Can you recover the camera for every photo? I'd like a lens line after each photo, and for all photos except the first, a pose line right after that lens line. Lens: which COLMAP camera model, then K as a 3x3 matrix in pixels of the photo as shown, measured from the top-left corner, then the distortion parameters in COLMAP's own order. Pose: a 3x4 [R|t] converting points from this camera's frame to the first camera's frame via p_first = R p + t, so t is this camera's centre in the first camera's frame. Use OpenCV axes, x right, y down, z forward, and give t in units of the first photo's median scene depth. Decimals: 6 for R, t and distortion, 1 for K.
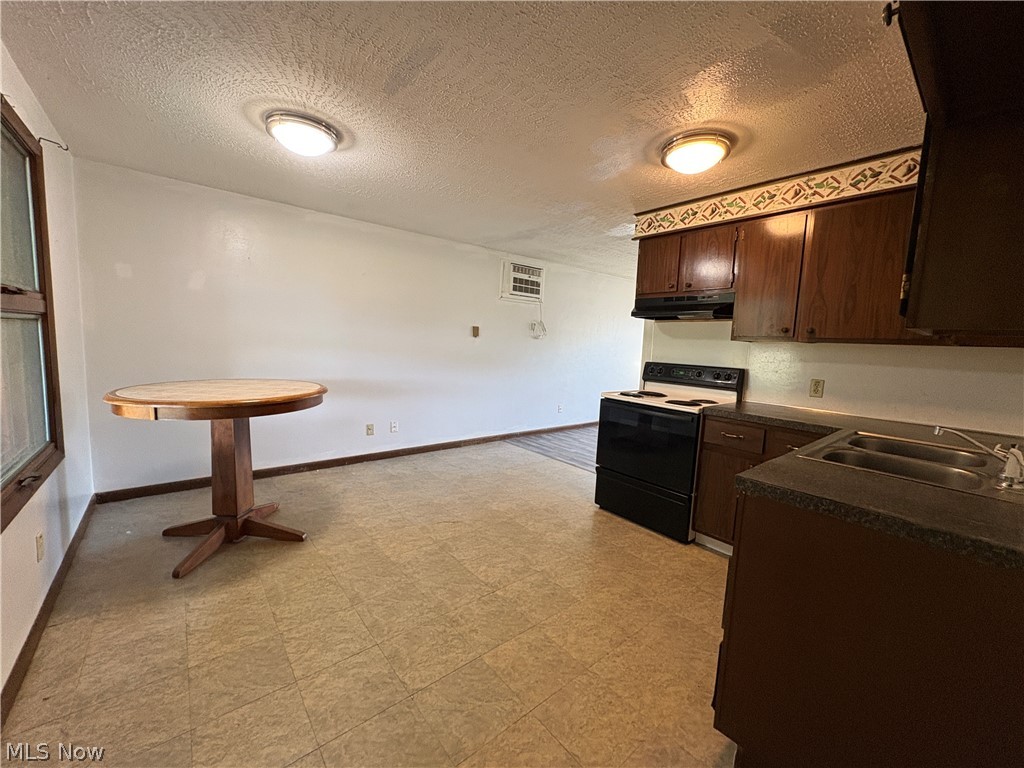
lens RADIAL K [[405.8, 0, 511.7], [0, 405.8, 383.3], [0, 0, 1]] dist [0.000654, -0.000468]
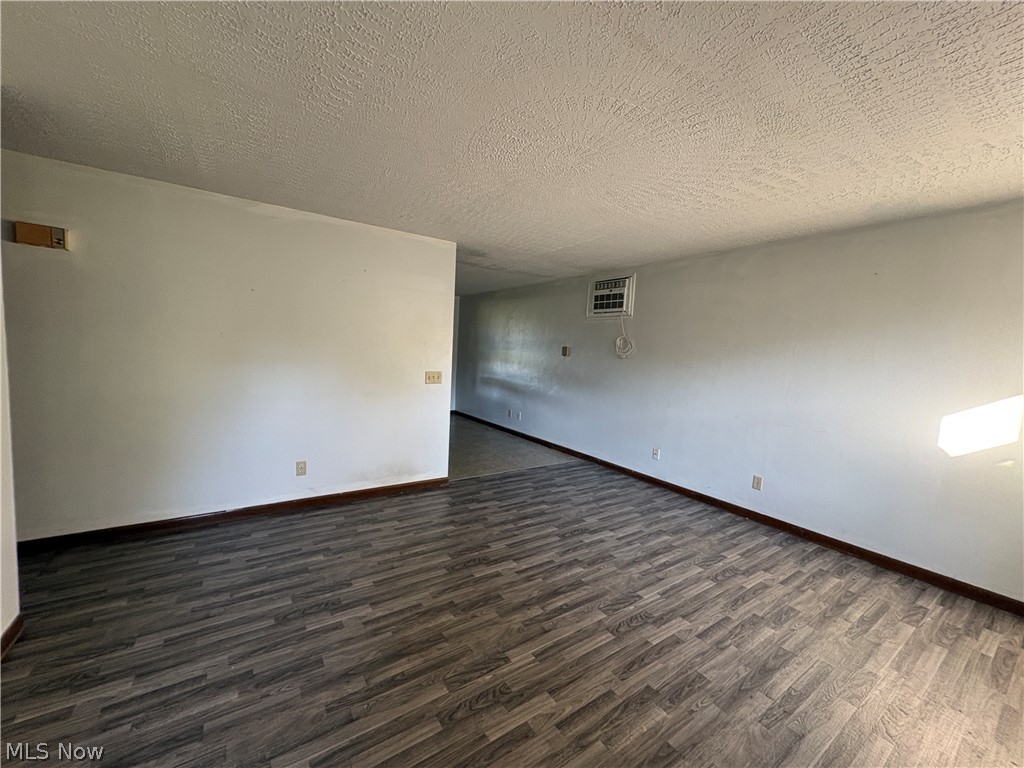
lens RADIAL K [[405.8, 0, 511.7], [0, 405.8, 383.3], [0, 0, 1]] dist [0.000654, -0.000468]
pose [[-0.089427, 0.035428, -0.995363, 1.733378], [-0.157016, 0.986369, 0.049215, -0.115528], [0.983539, 0.160689, -0.082645, 1.563290]]
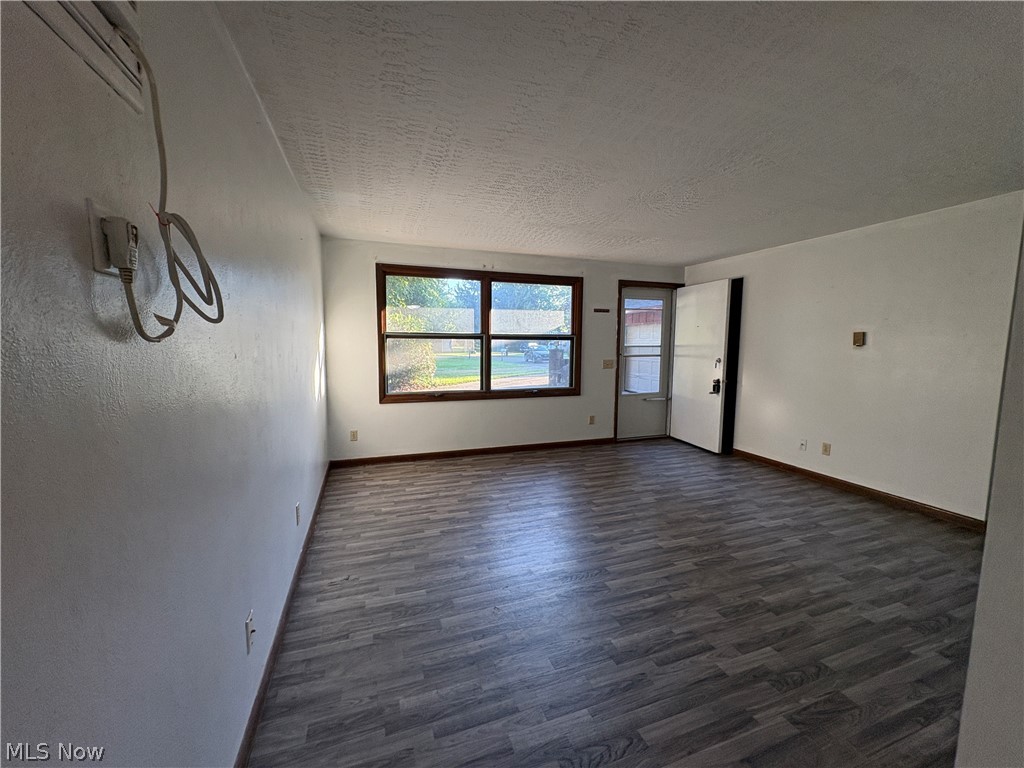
lens RADIAL K [[405.8, 0, 511.7], [0, 405.8, 383.3], [0, 0, 1]] dist [0.000654, -0.000468]
pose [[0.340721, -0.138334, 0.929932, -0.052628], [0.108634, 0.988284, 0.107212, -0.177119], [-0.933867, 0.064493, 0.351757, 1.528254]]
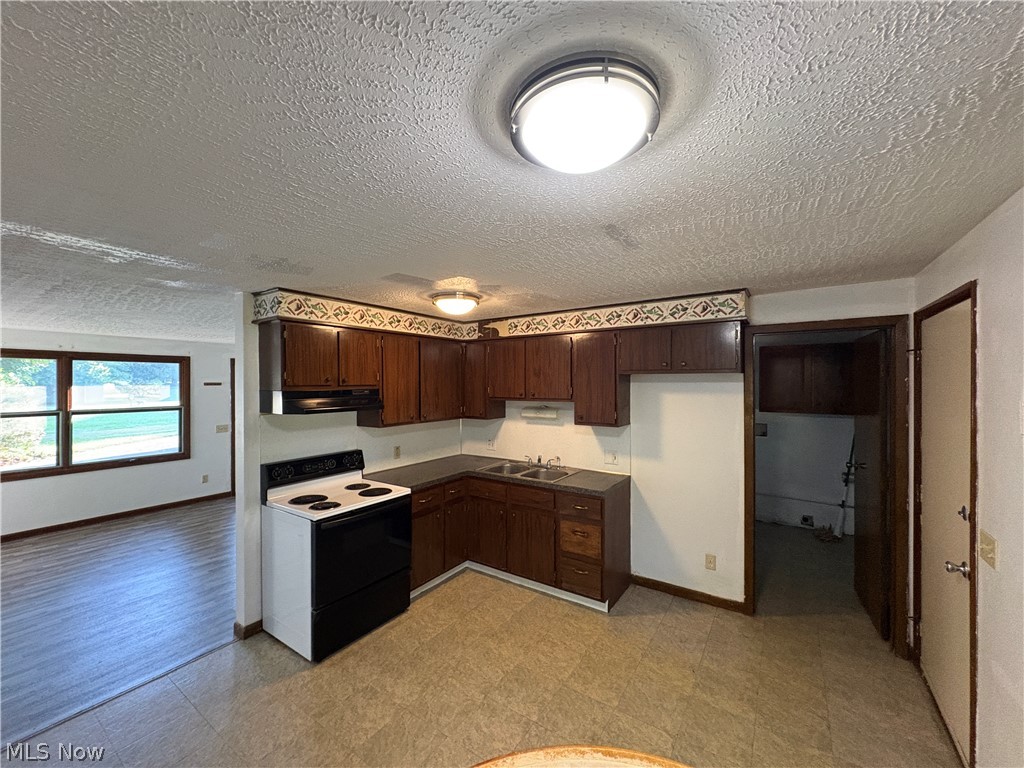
lens RADIAL K [[405.8, 0, 511.7], [0, 405.8, 383.3], [0, 0, 1]] dist [0.000654, -0.000468]
pose [[-0.279322, -0.042100, 0.959274, -0.659412], [0.094120, 0.993027, 0.070987, -0.264099], [-0.955574, 0.110115, -0.273411, 0.871803]]
